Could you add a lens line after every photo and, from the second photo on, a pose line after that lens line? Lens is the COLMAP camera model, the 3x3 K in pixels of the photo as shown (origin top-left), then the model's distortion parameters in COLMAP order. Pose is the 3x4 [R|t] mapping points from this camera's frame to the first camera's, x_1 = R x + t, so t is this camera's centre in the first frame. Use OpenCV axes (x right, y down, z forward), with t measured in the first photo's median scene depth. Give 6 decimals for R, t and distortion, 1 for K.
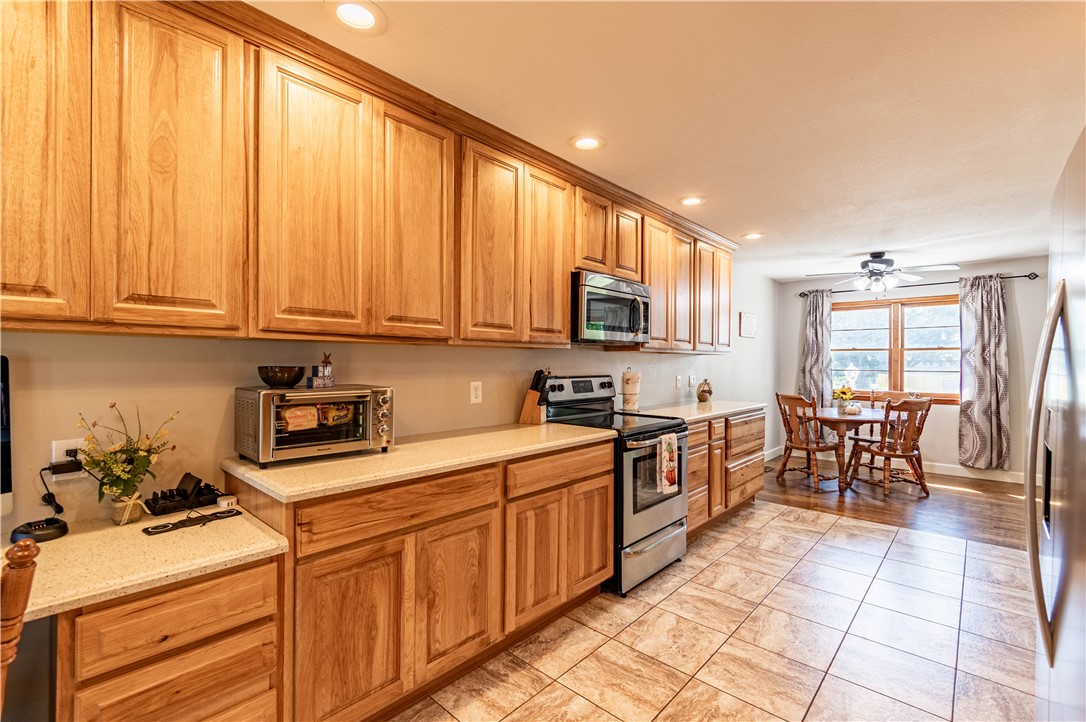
lens RADIAL K [[479.6, 0, 543.0], [0, 479.6, 361.0], [0, 0, 1]] dist [-0.001460, -0.000155]
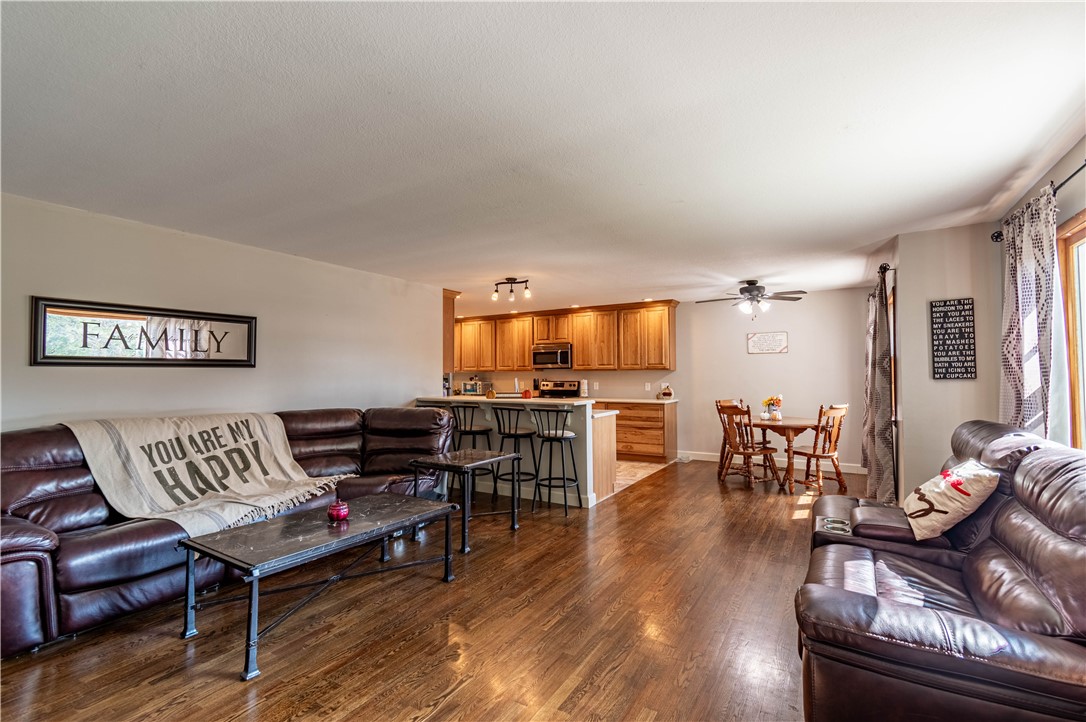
lens RADIAL K [[479.6, 0, 543.0], [0, 479.6, 361.0], [0, 0, 1]] dist [-0.001460, -0.000155]
pose [[0.193230, -0.035541, -0.980510, 1.857394], [0.006394, 0.999368, -0.034965, 0.009266], [0.981133, 0.000487, 0.193335, 0.292234]]
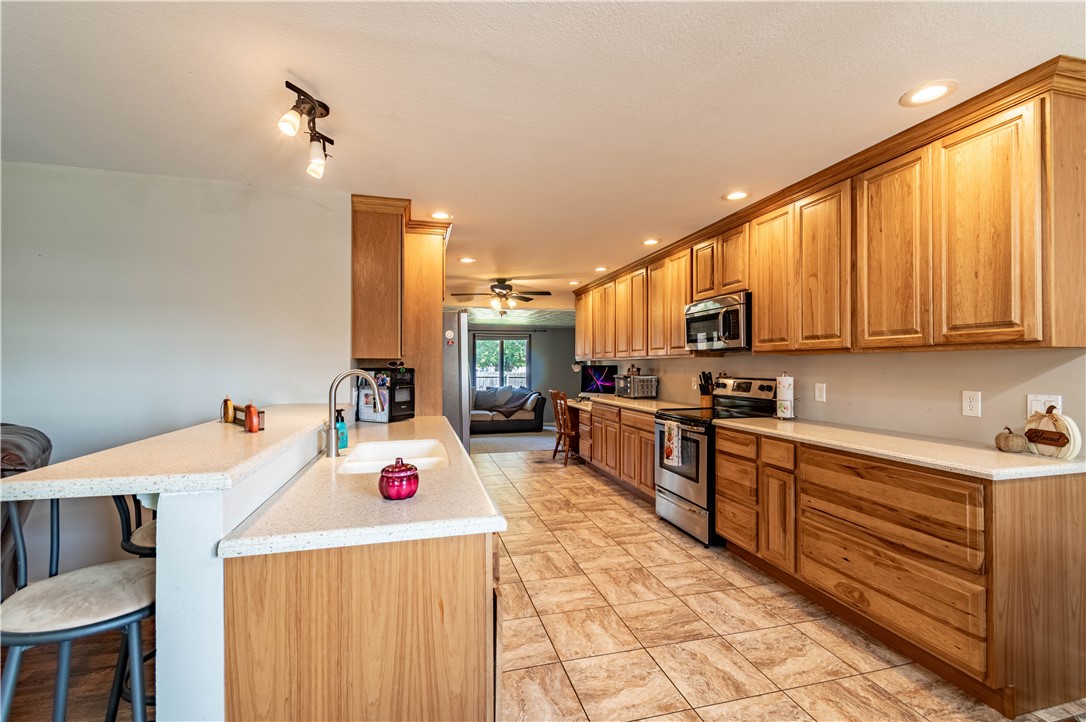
lens RADIAL K [[479.6, 0, 543.0], [0, 479.6, 361.0], [0, 0, 1]] dist [-0.001460, -0.000155]
pose [[-0.542889, -0.009958, -0.839745, 0.954444], [0.002303, 0.999908, -0.013346, 0.003390], [0.839801, -0.009179, -0.542817, 0.870853]]
